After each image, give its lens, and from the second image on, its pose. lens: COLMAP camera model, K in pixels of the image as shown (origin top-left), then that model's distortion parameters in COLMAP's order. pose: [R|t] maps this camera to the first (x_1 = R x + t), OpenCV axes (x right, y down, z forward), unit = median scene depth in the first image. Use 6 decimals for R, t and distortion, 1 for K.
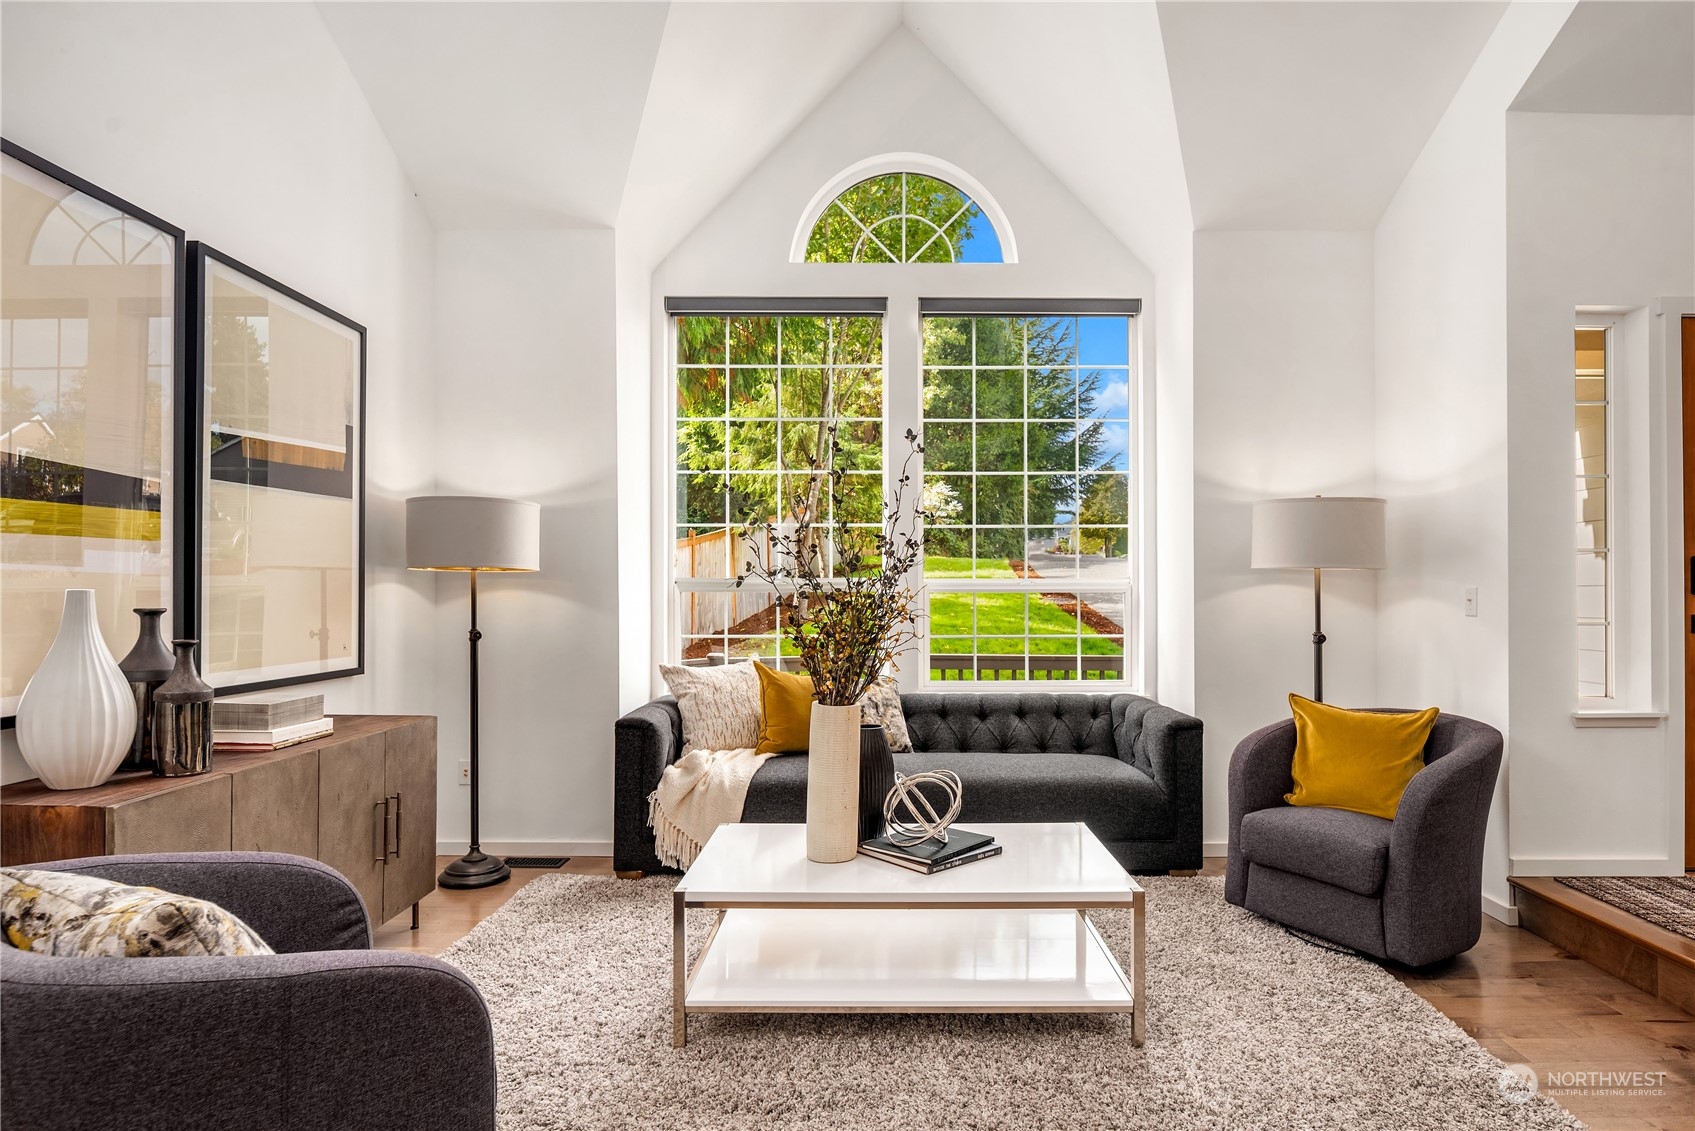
lens RADIAL K [[921.0, 0, 846.4], [0, 921.0, 581.4], [0, 0, 1]] dist [-0.019098, -0.000695]
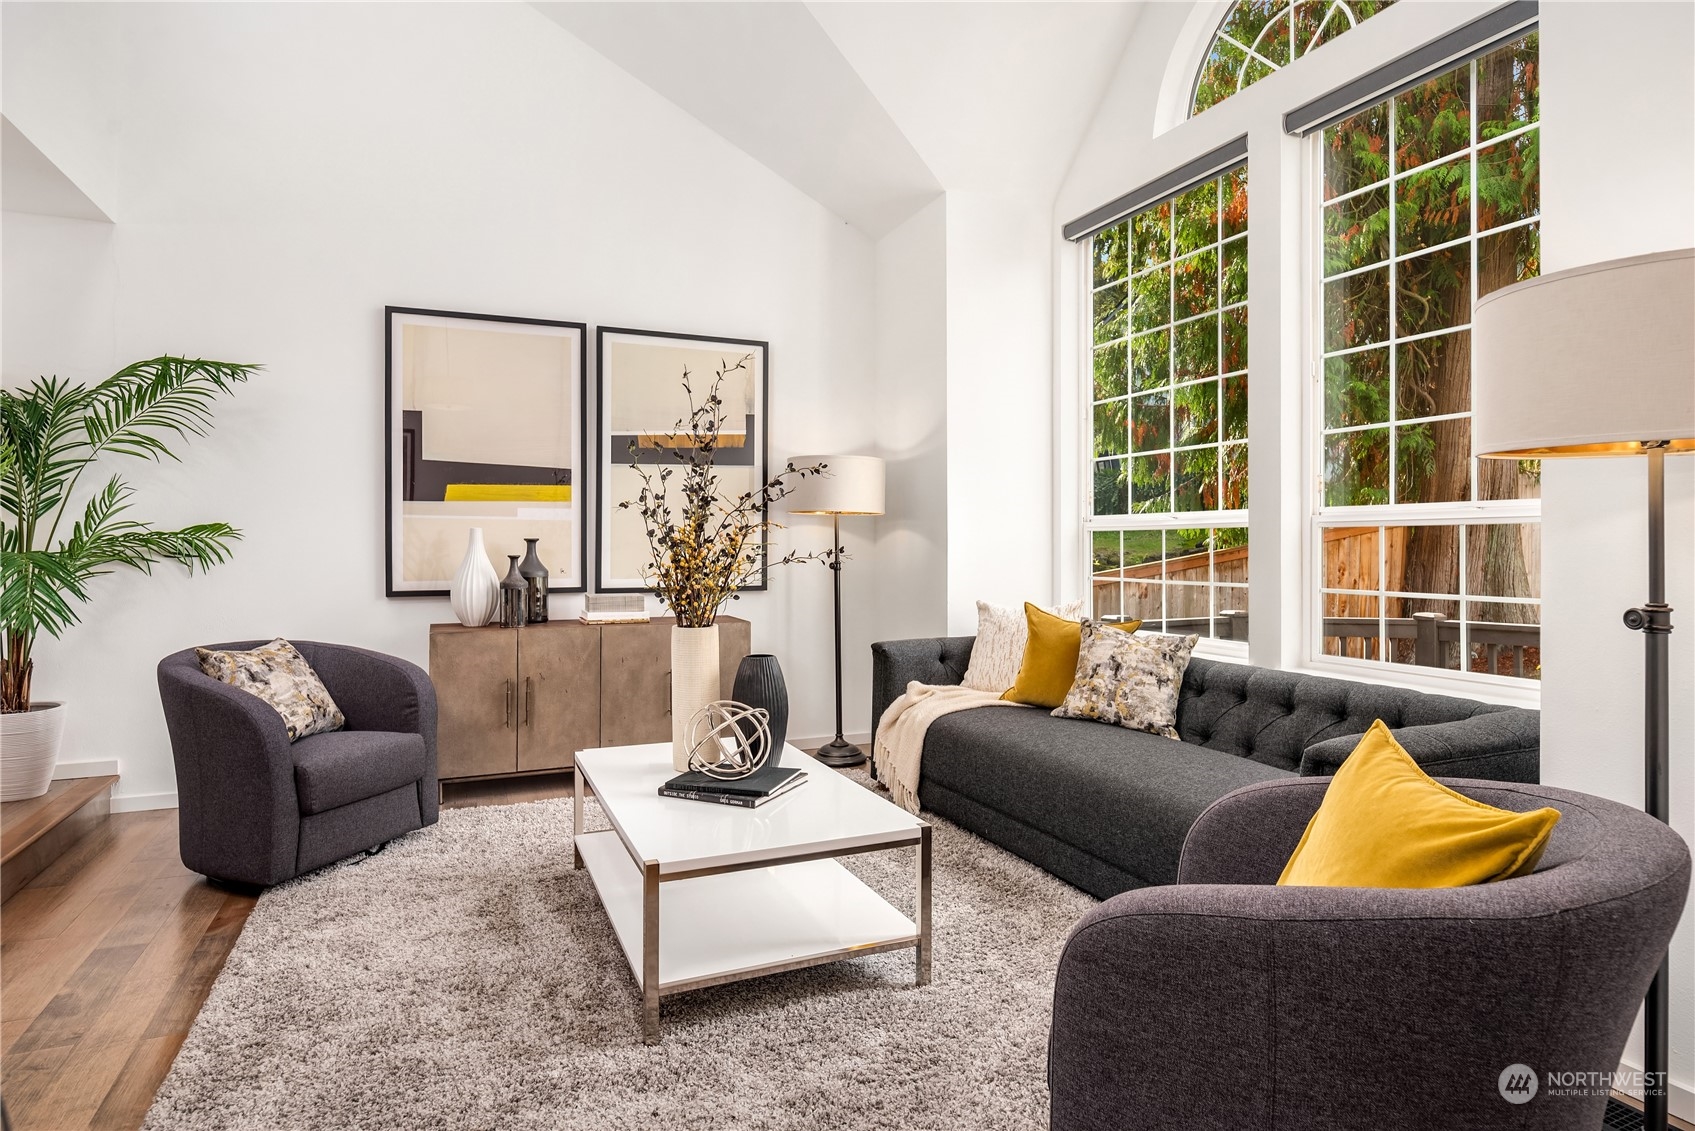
lens RADIAL K [[921.0, 0, 891.3], [0, 921.0, 545.2], [0, 0, 1]] dist [-0.019098, -0.000695]
pose [[0.411925, 0.001149, -0.911217, 0.709449], [0.011113, 0.999919, 0.006285, 0.022403], [0.911150, -0.012715, 0.411878, 0.511544]]
